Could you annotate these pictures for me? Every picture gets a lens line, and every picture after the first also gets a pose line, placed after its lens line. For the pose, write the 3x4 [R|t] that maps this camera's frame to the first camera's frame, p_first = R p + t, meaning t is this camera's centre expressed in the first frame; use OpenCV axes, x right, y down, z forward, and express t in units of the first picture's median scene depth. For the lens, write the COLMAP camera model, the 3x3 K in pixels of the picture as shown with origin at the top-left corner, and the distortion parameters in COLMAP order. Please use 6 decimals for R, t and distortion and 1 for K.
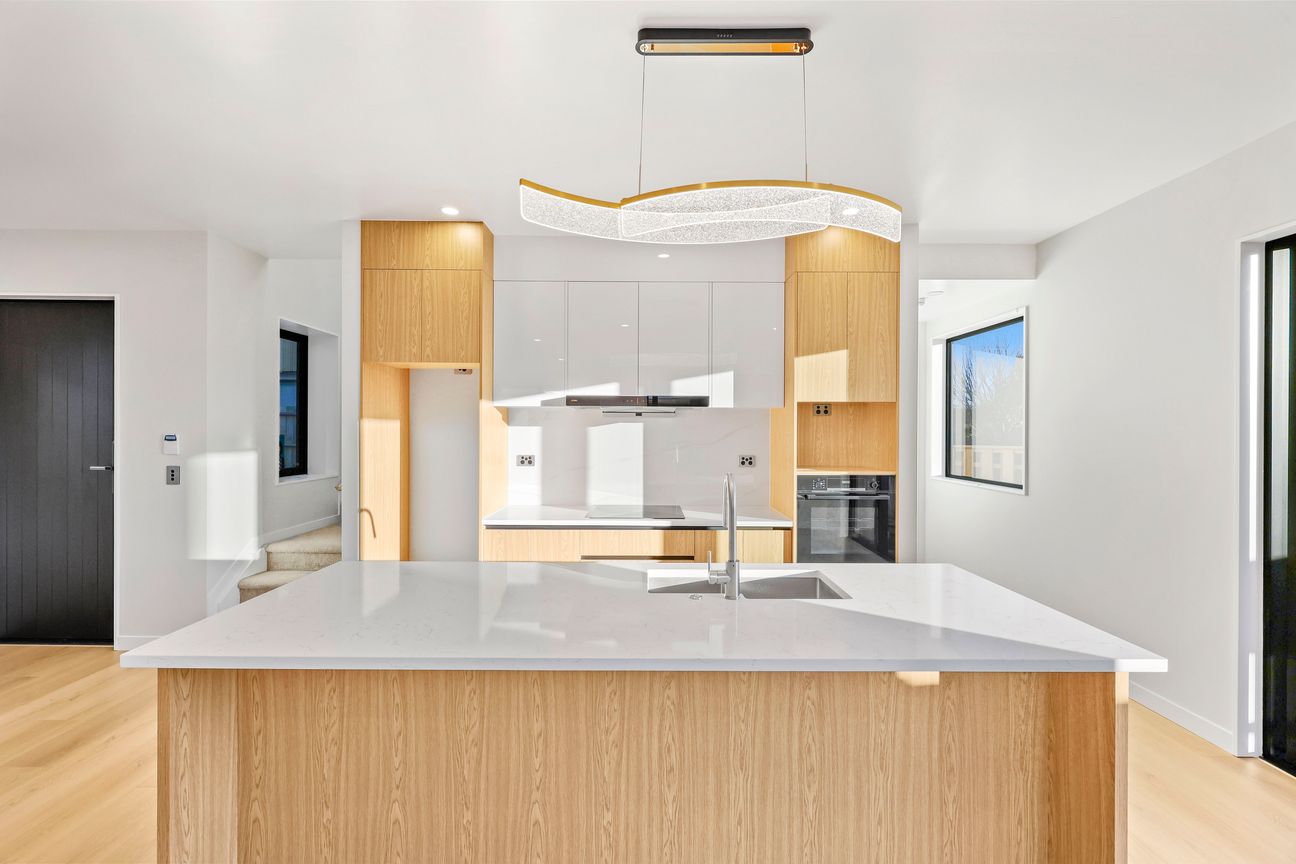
lens RADIAL K [[526.3, 0, 645.4], [0, 526.3, 429.8], [0, 0, 1]] dist [-0.004753, -0.000137]
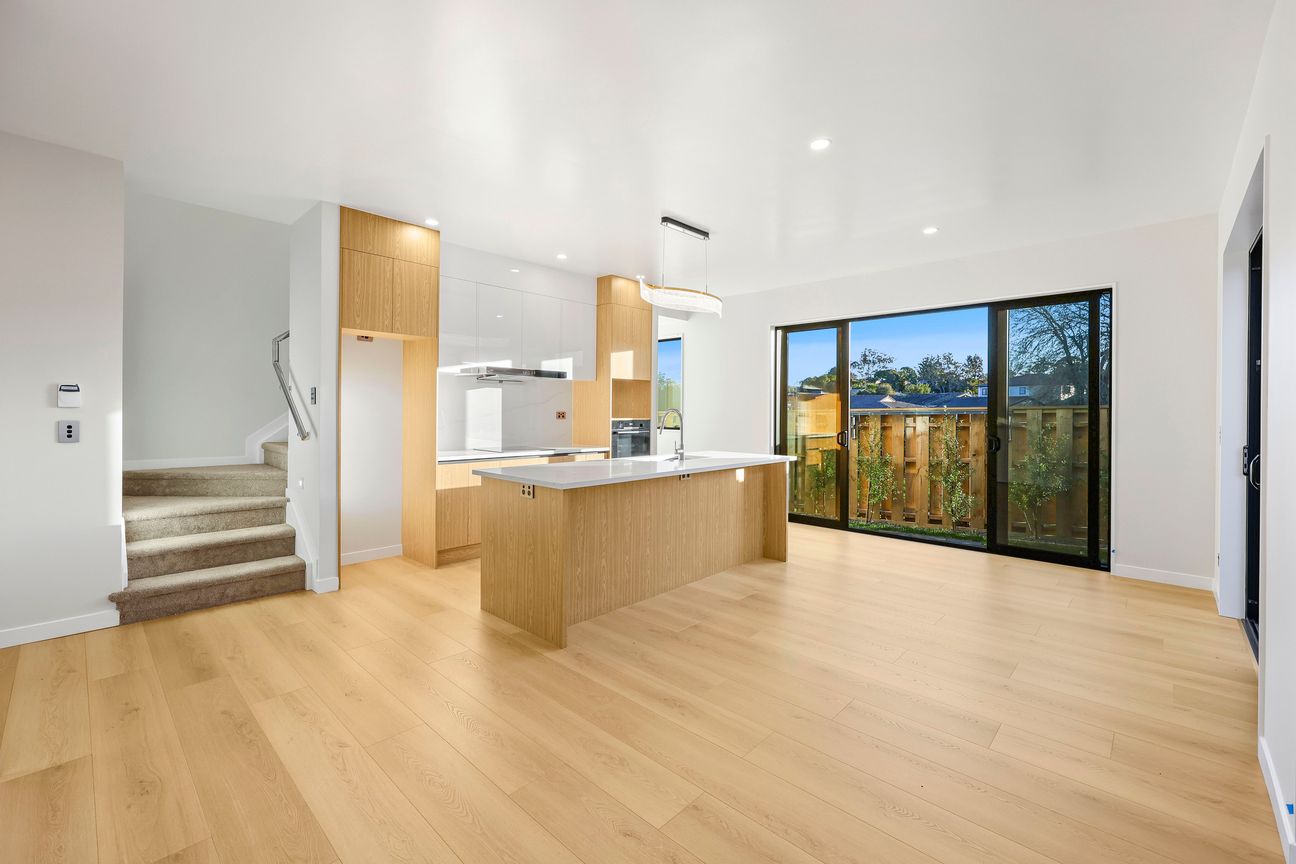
lens RADIAL K [[555.1, 0, 637.8], [0, 555.1, 407.2], [0, 0, 1]] dist [-0.015111, 0.000078]
pose [[0.689803, 0.005691, 0.723974, -0.968085], [-0.004623, 0.999983, -0.003456, 0.048374], [-0.723982, -0.000963, 0.689818, -0.318511]]
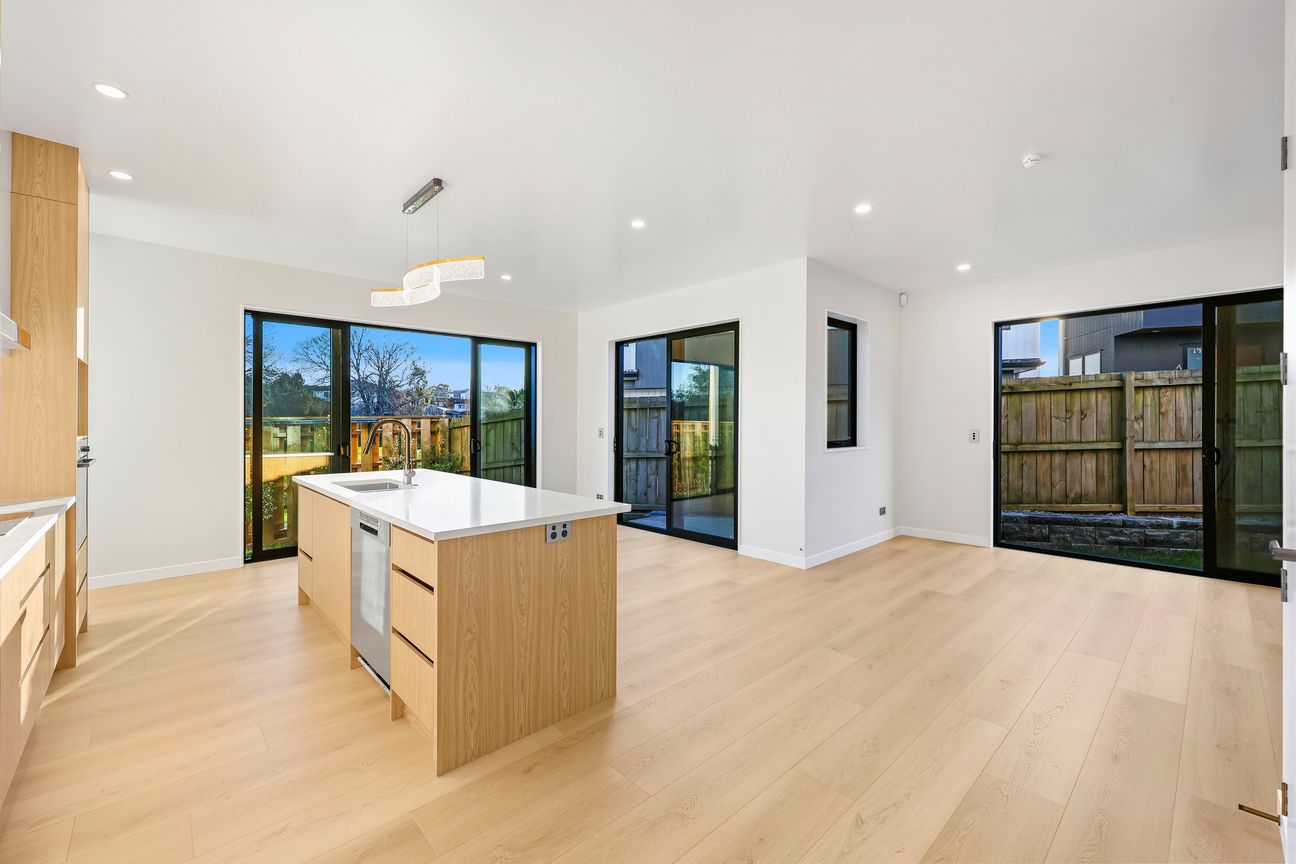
lens RADIAL K [[526.3, 0, 643.9], [0, 526.3, 426.3], [0, 0, 1]] dist [-0.004753, -0.000137]
pose [[-0.682813, -0.009398, 0.730533, -0.968238], [-0.003672, 0.999949, 0.009432, 0.048795], [-0.730584, 0.003758, -0.682812, 0.896091]]
